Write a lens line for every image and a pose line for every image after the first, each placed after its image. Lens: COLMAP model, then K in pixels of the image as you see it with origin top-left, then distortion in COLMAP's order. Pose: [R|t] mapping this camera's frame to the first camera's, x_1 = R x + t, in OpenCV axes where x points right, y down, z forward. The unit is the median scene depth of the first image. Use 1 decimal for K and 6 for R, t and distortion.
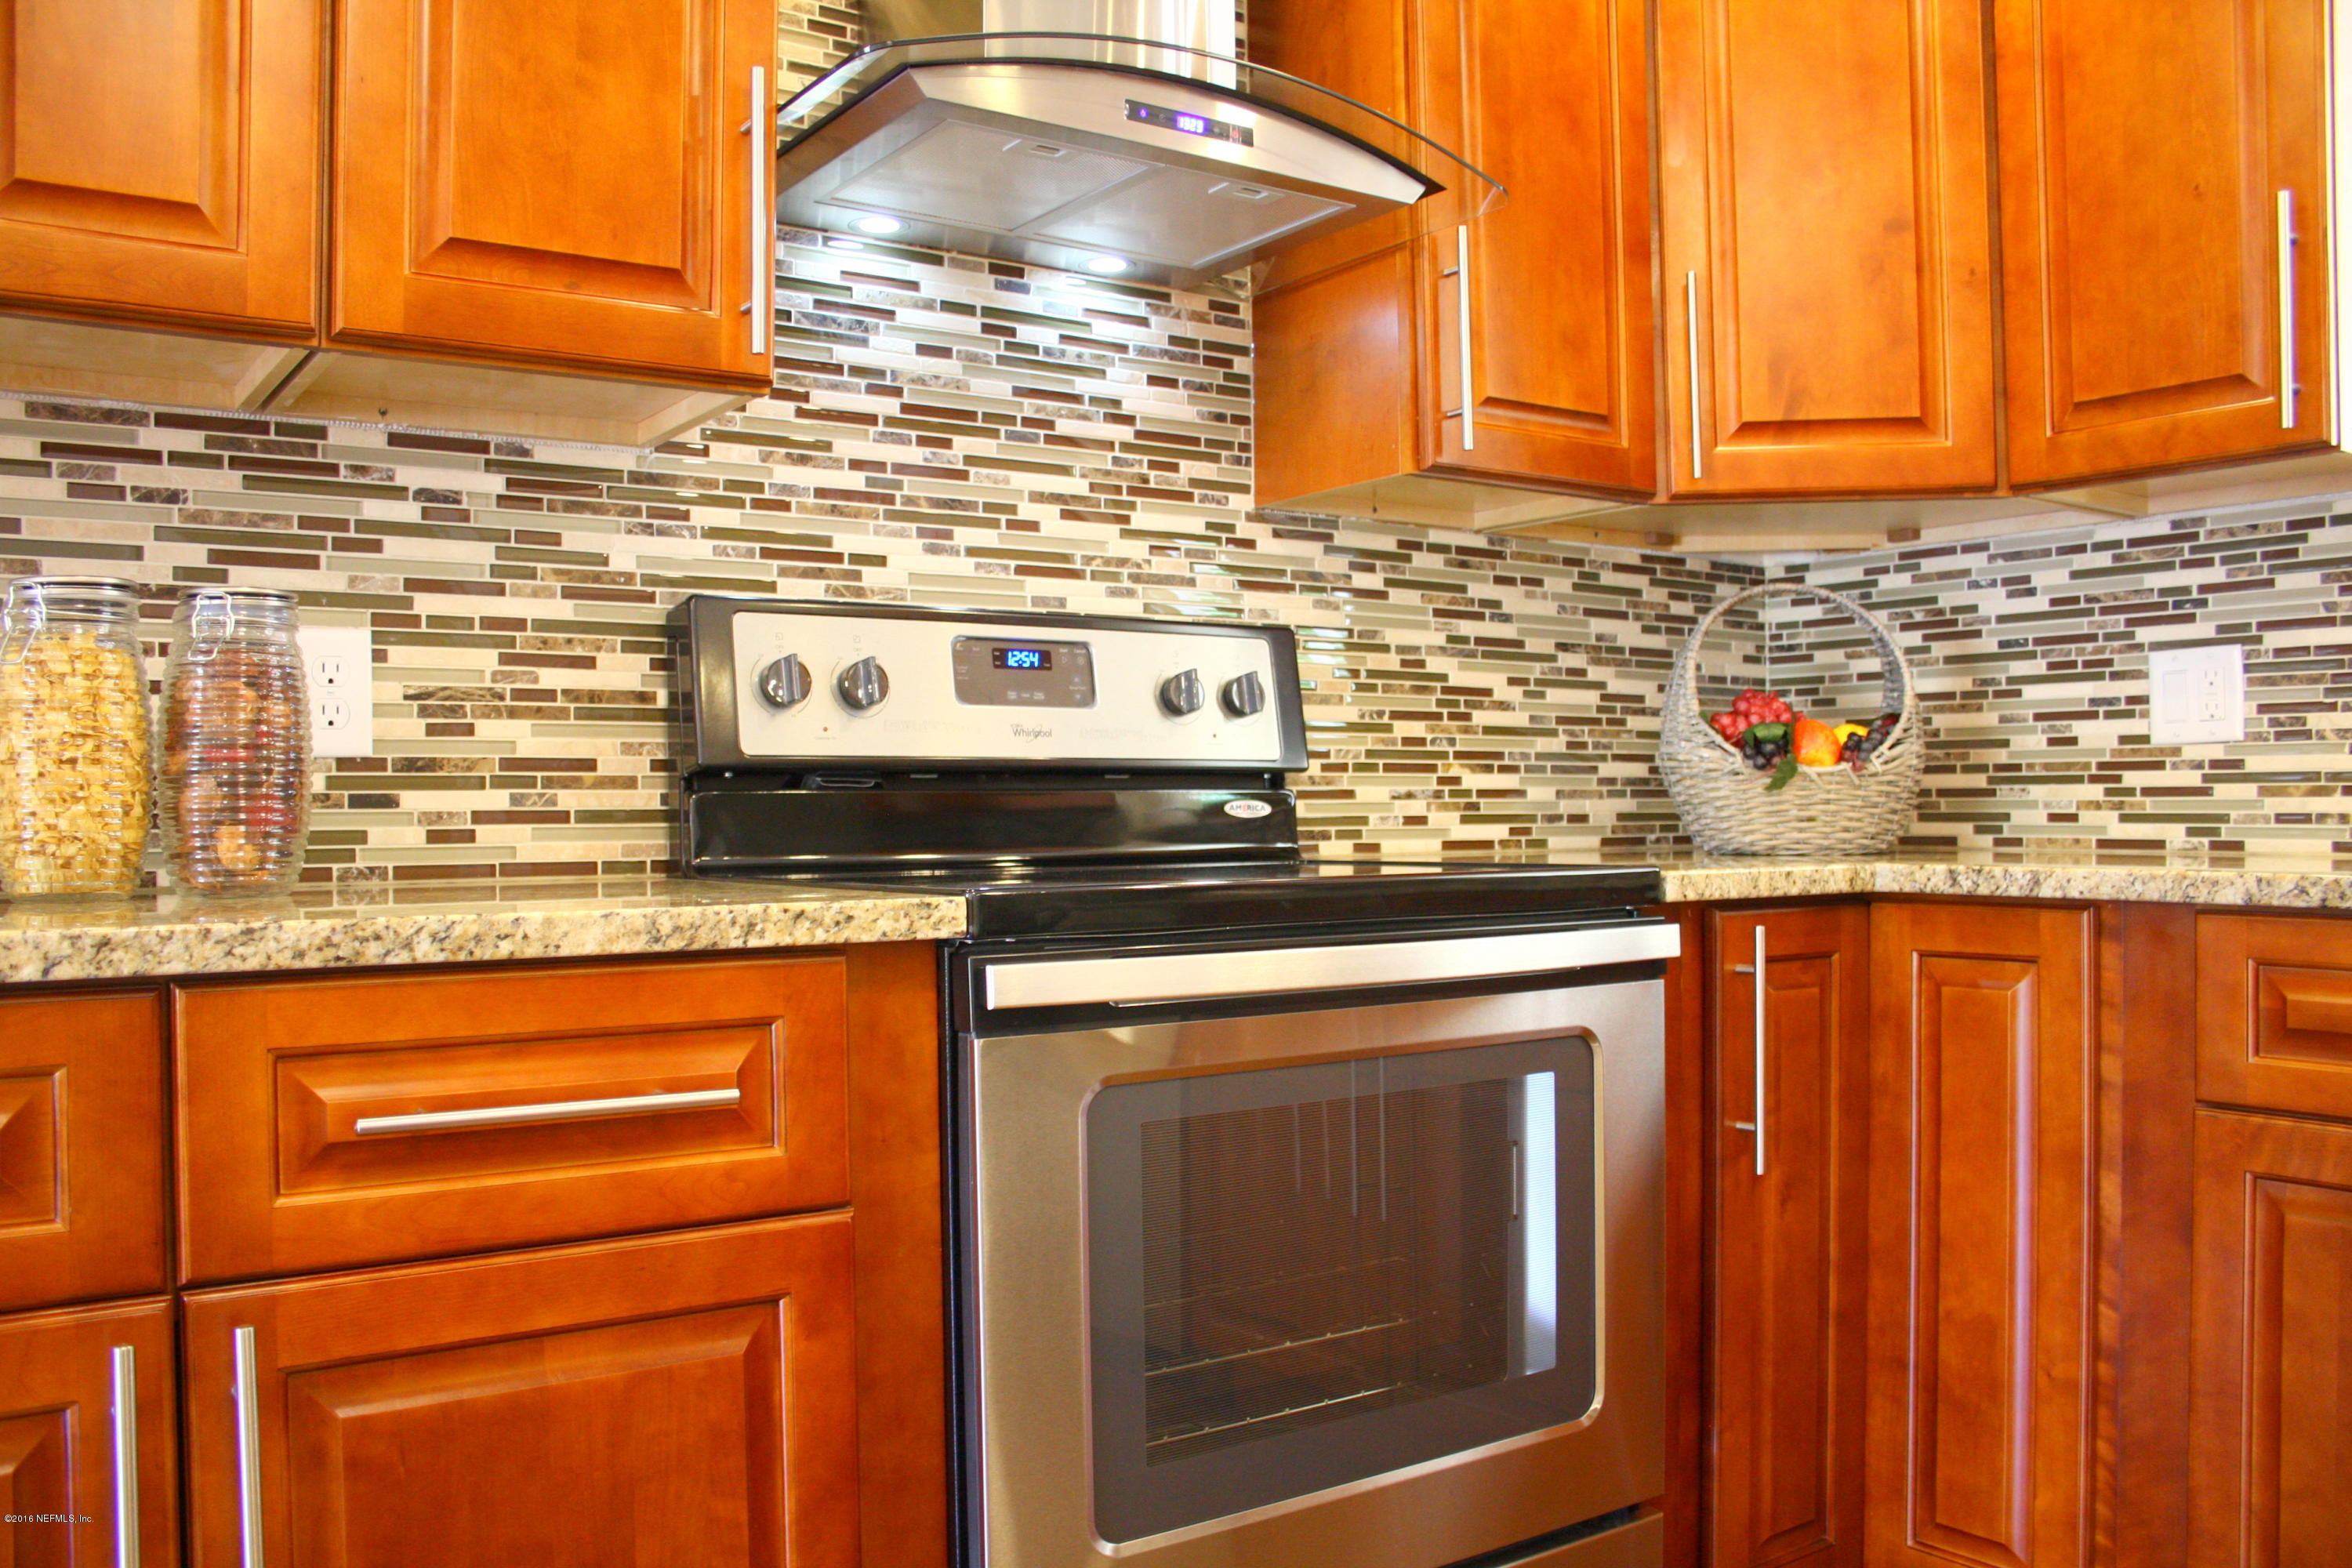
lens RADIAL K [[1938.3, 0, 1167.7], [0, 1938.3, 797.9], [0, 0, 1]] dist [-0.150544, 0.116066]
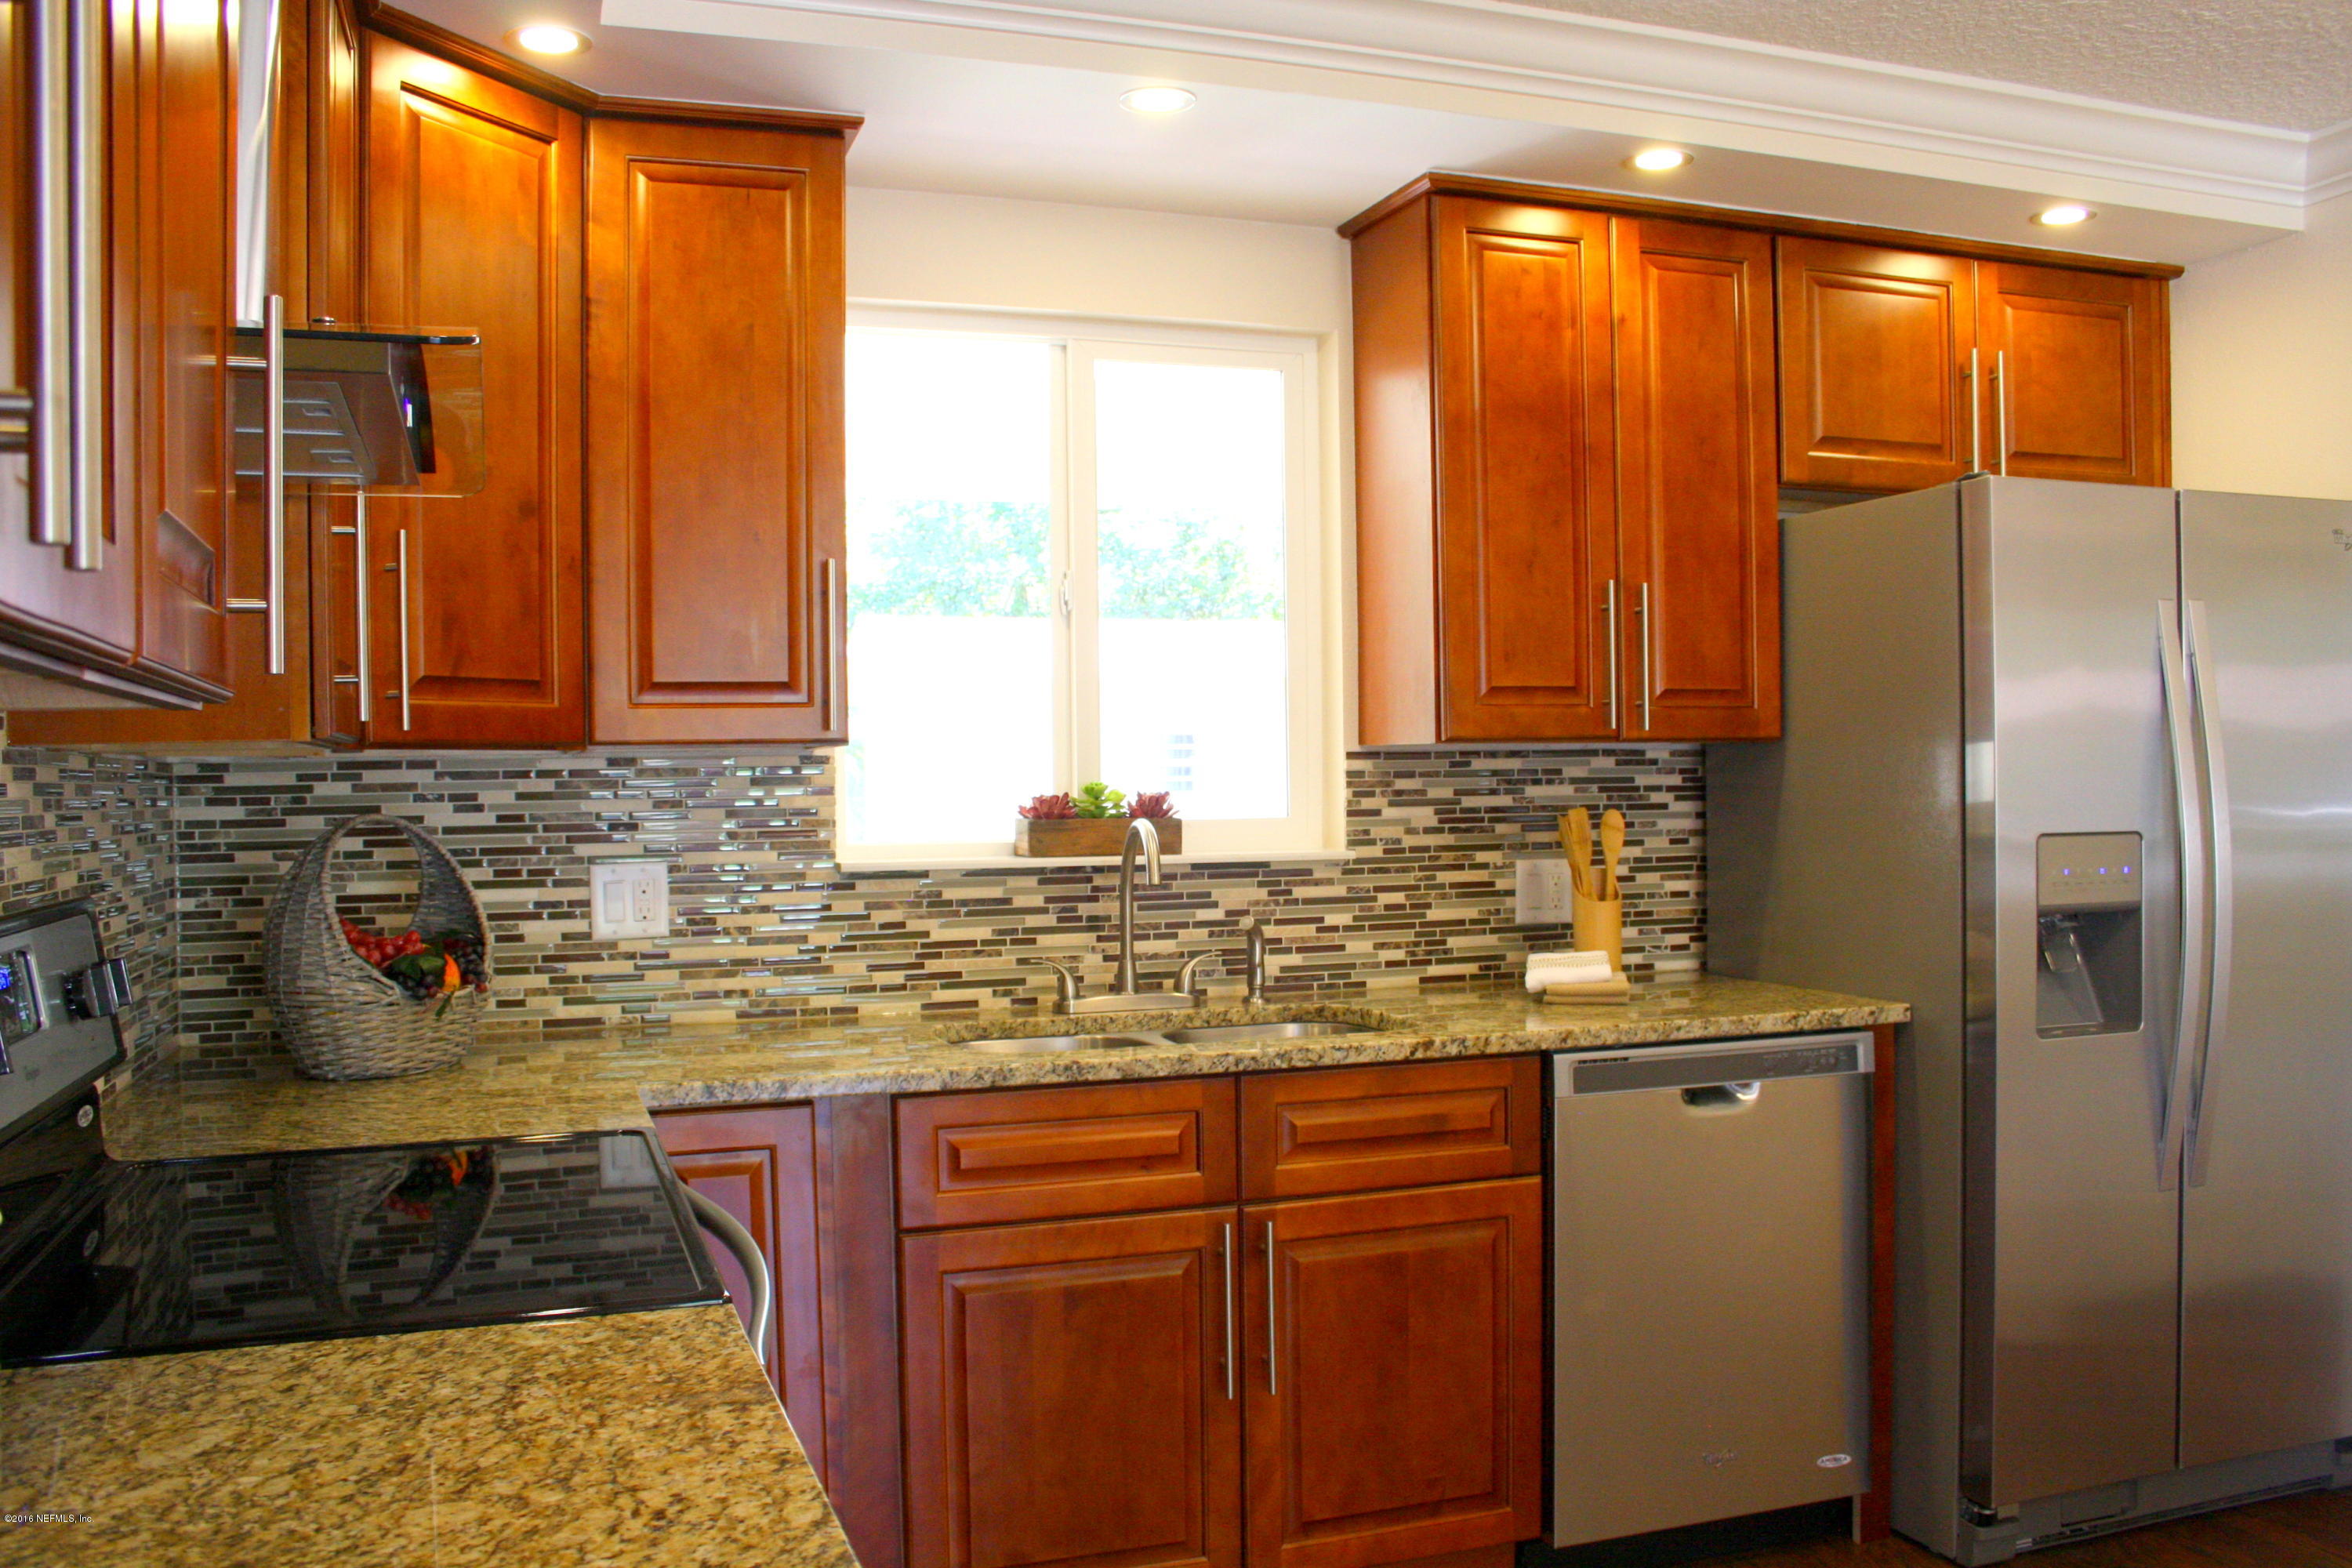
lens RADIAL K [[1938.3, 0, 1173.5], [0, 1938.3, 793.0], [0, 0, 1]] dist [-0.150544, 0.116066]
pose [[0.264677, -0.006790, 0.964313, -0.651870], [0.010834, 0.999933, 0.004067, -0.142045], [-0.964276, 0.009370, 0.264732, 0.342604]]
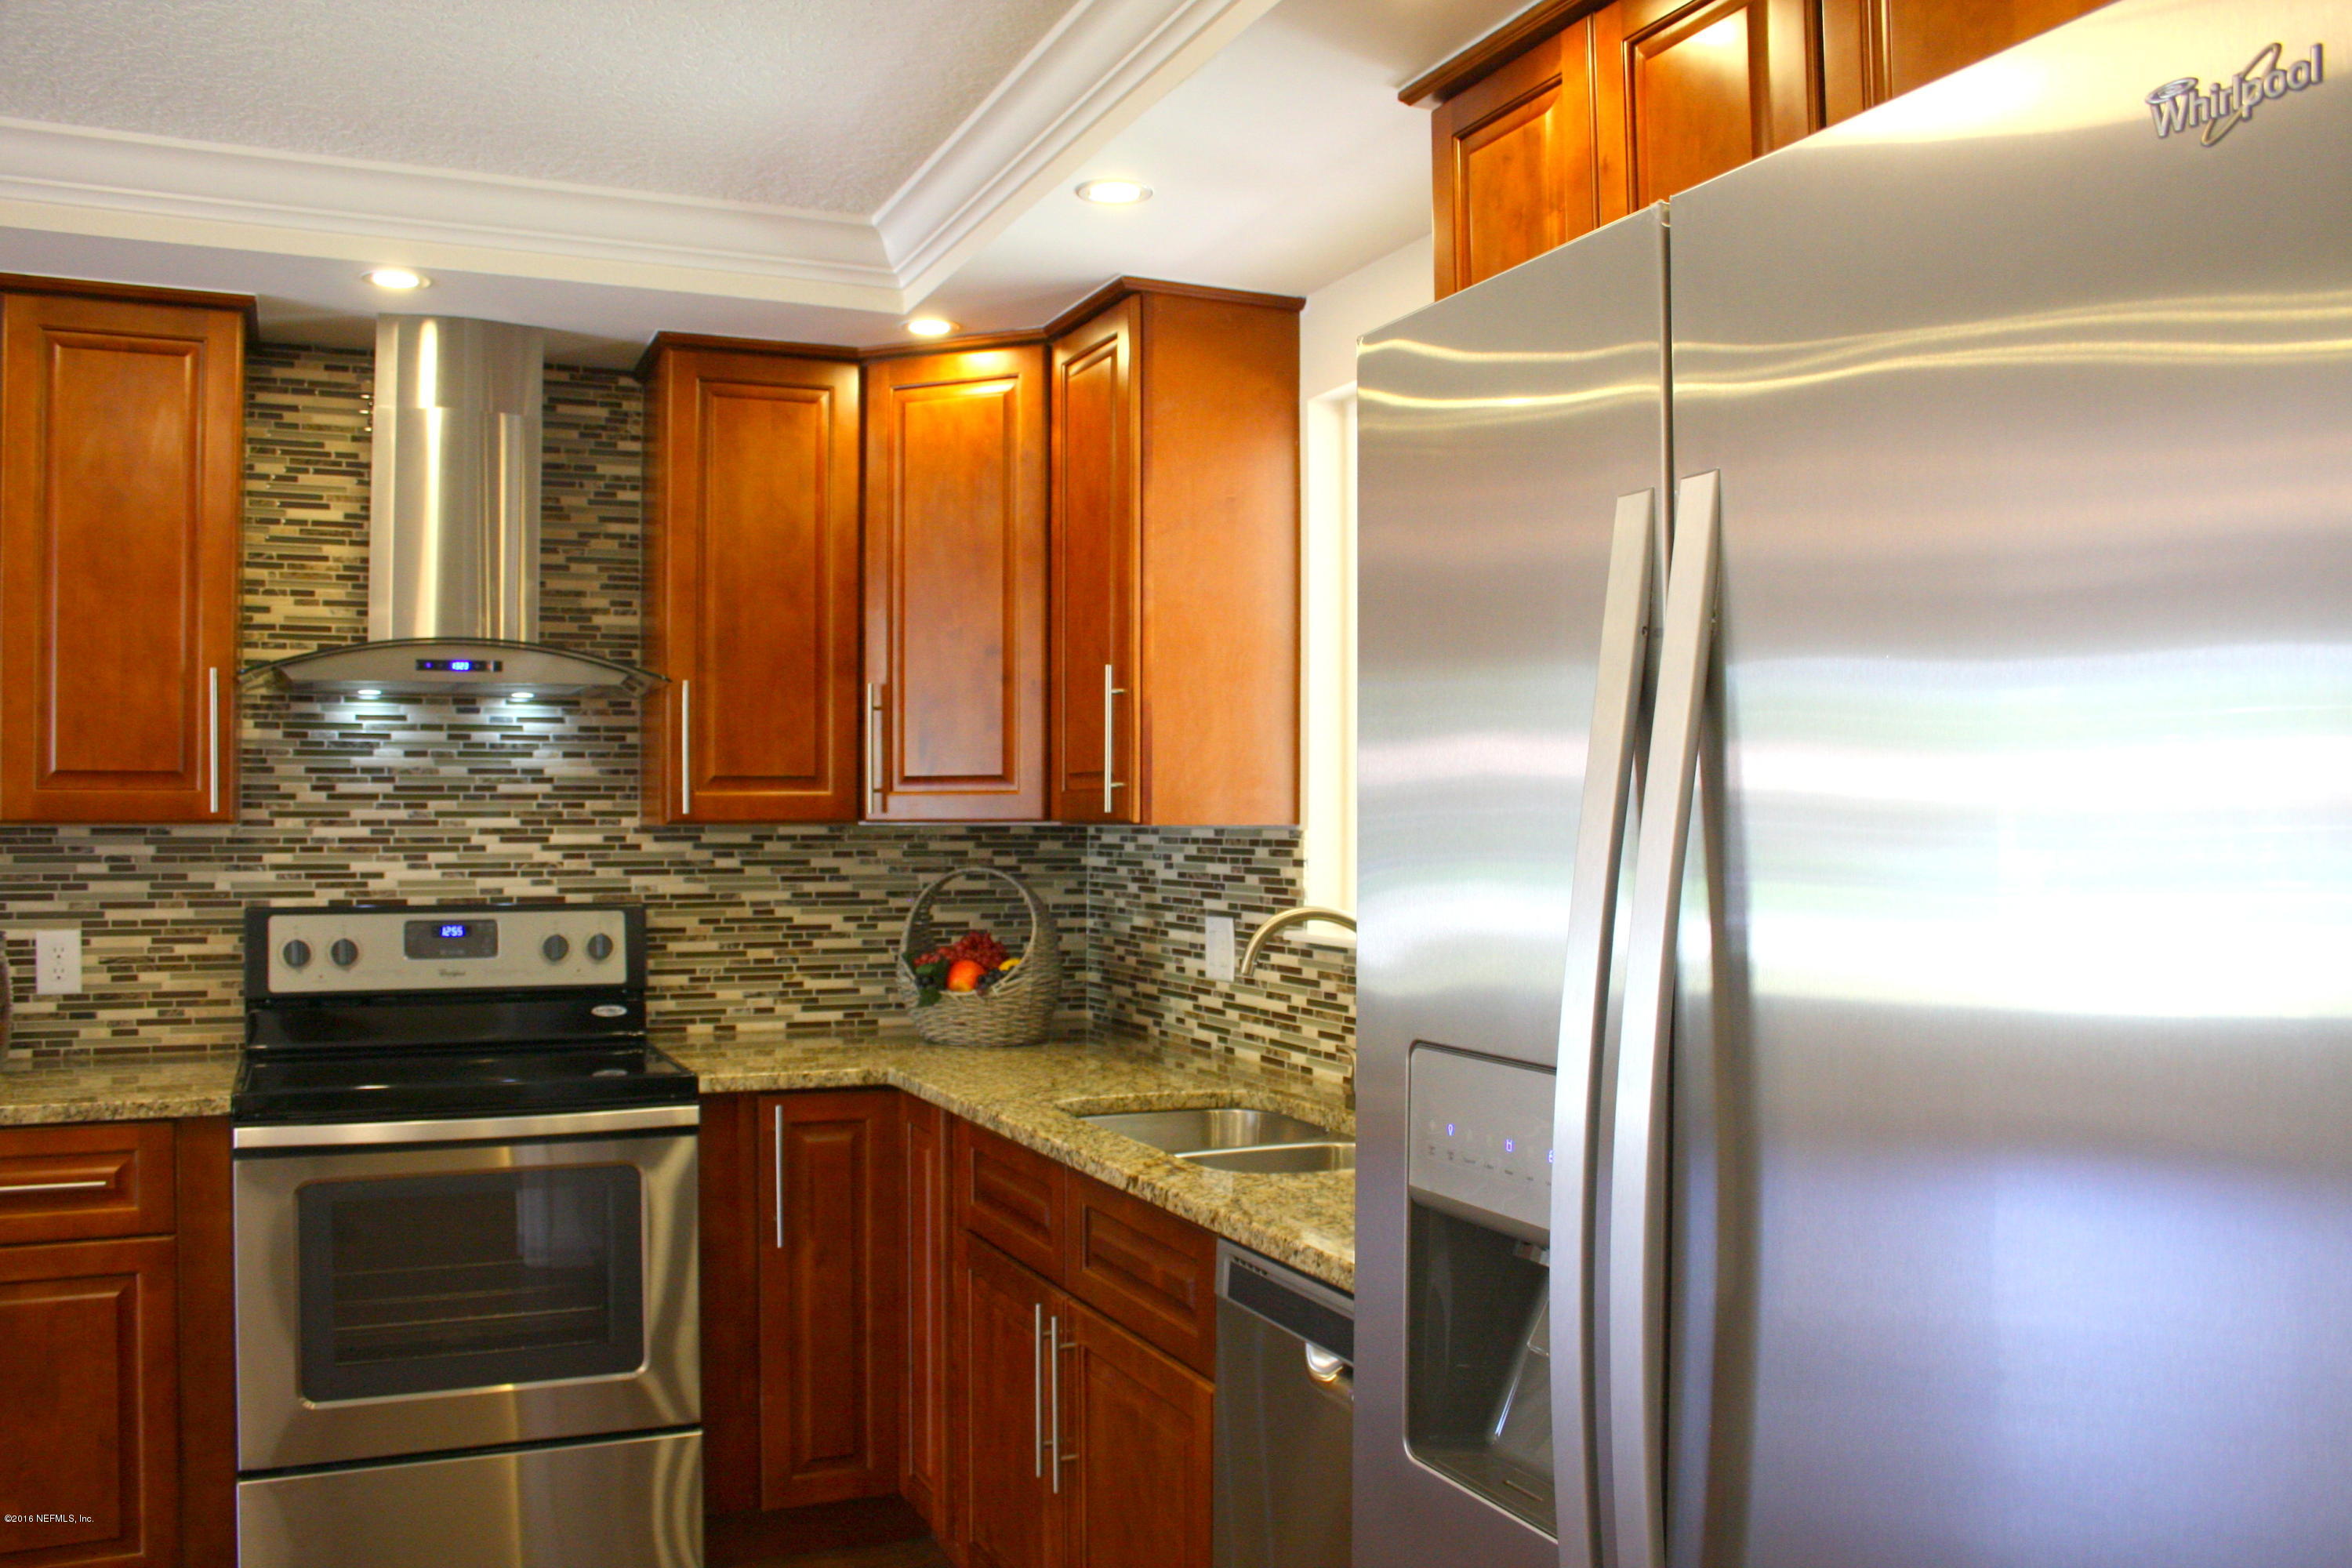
lens RADIAL K [[1938.3, 0, 1162.9], [0, 1938.3, 781.8], [0, 0, 1]] dist [-0.150544, 0.116066]
pose [[0.982612, 0.002919, -0.185649, 0.877257], [-0.005257, 0.999913, -0.012101, -0.187691], [0.185598, 0.012866, 0.982542, -0.593150]]
